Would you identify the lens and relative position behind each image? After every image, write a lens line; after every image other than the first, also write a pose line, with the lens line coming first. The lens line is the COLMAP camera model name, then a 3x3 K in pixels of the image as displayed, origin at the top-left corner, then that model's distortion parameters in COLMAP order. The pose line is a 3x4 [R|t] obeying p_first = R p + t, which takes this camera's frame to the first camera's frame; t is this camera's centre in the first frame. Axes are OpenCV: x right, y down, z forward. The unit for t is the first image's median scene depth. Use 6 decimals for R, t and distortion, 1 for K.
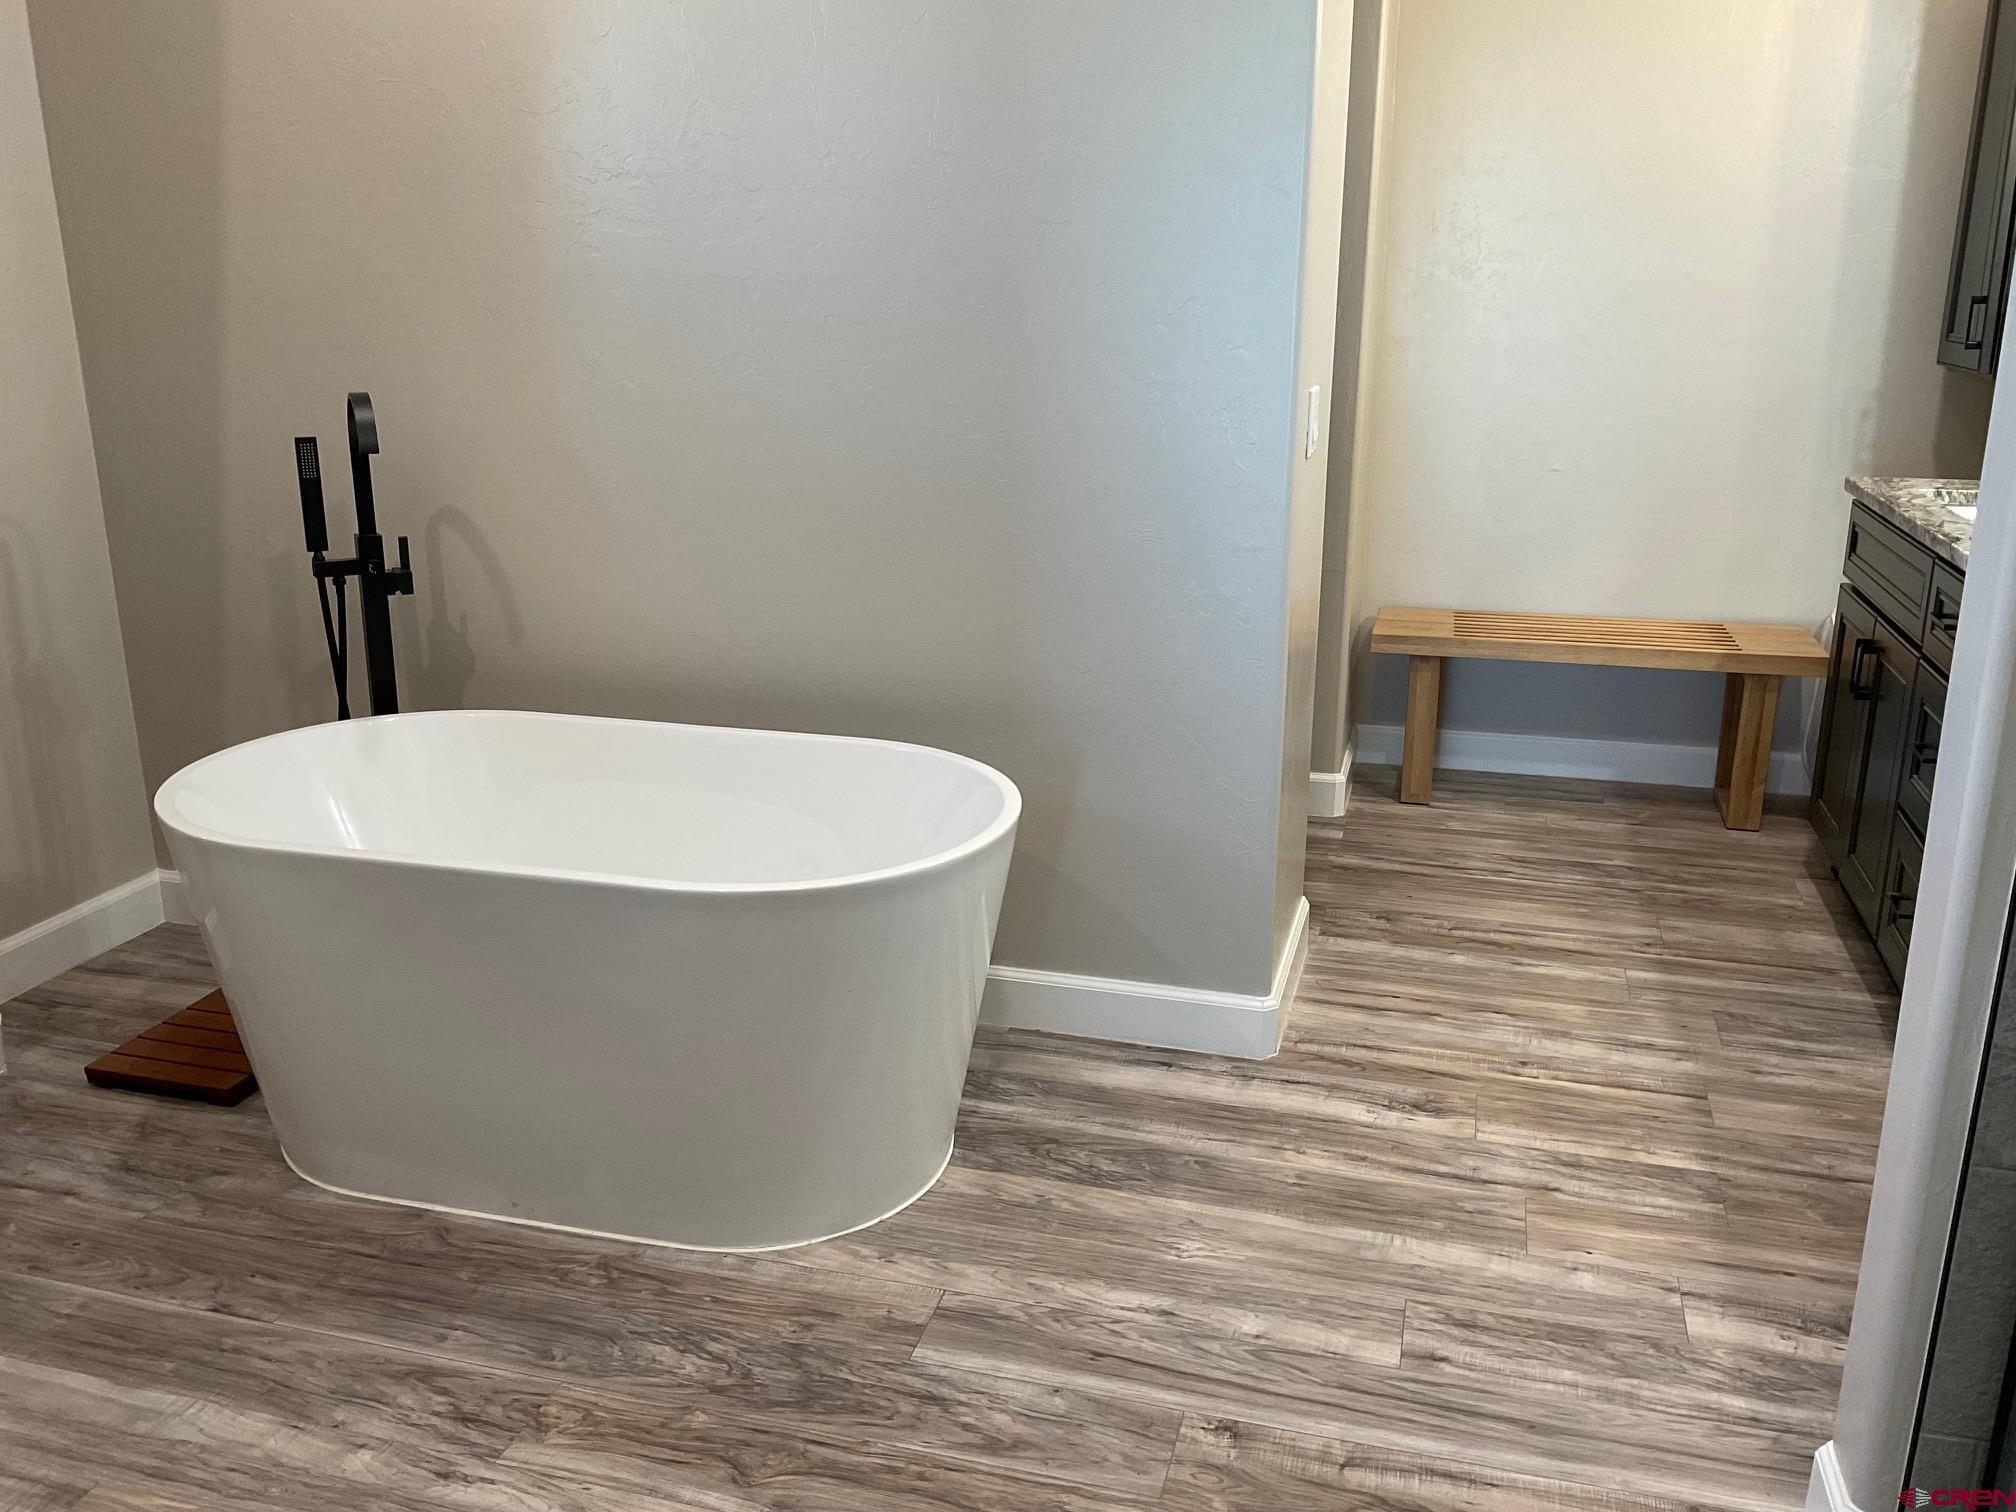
lens RADIAL K [[1692.9, 0, 1007.5], [0, 1692.9, 761.4], [0, 0, 1]] dist [0.014969, -0.015507]
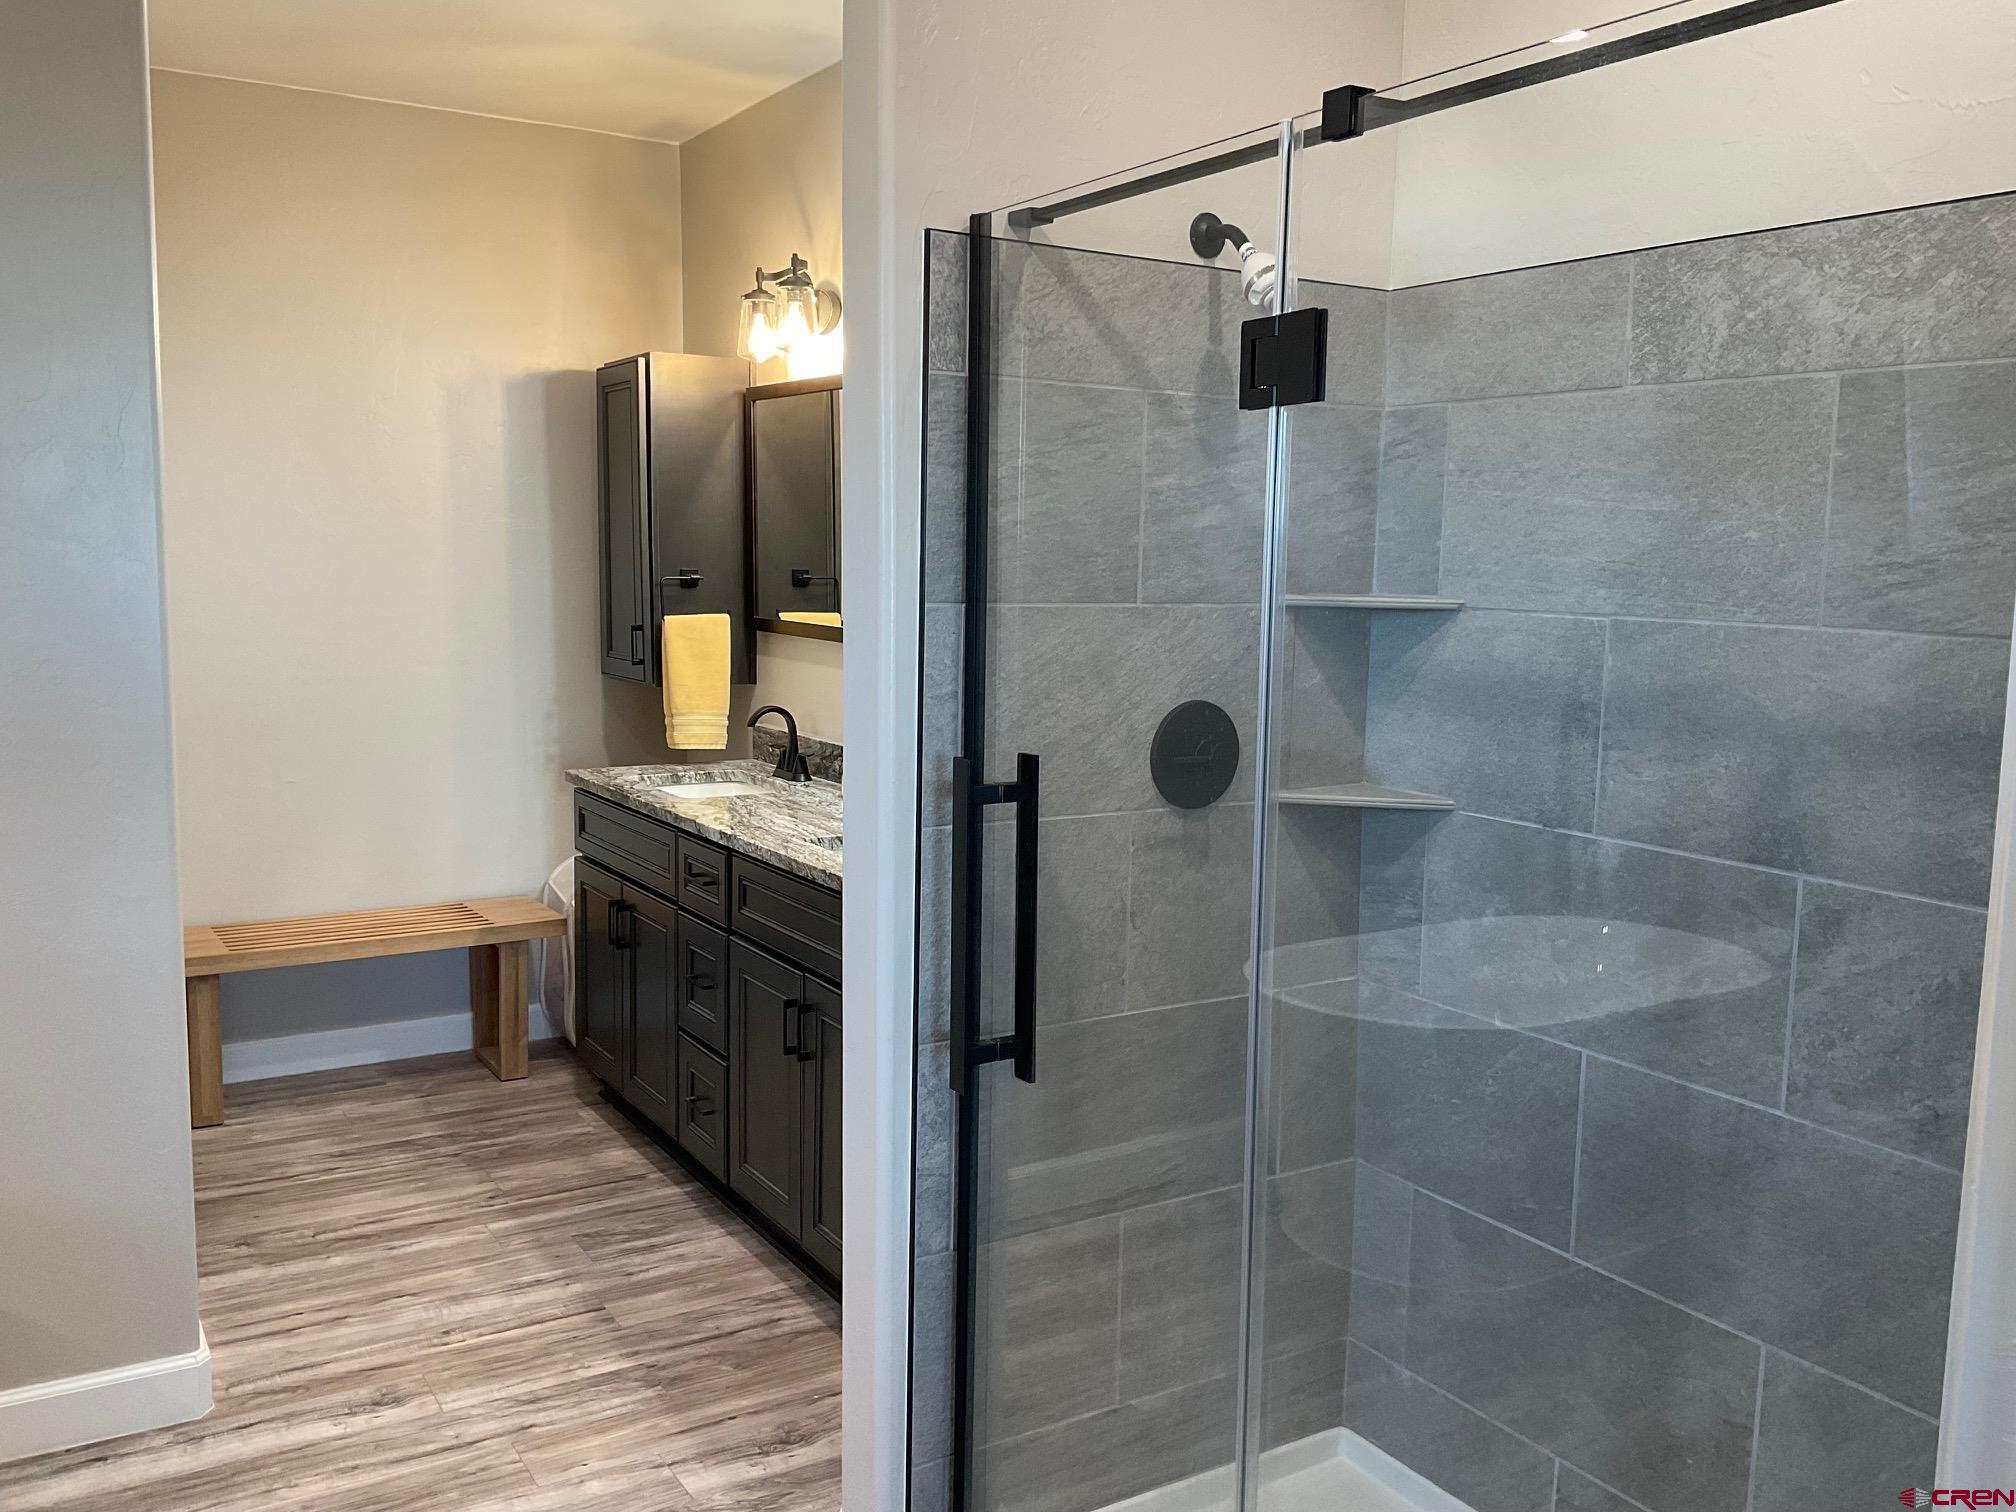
lens RADIAL K [[1692.9, 0, 1003.2], [0, 1692.9, 755.4], [0, 0, 1]] dist [0.014969, -0.015507]
pose [[0.681332, -0.082244, 0.727339, -0.206980], [0.197756, 0.977399, -0.074727, -0.030115], [-0.704755, 0.194749, 0.682198, -0.060659]]
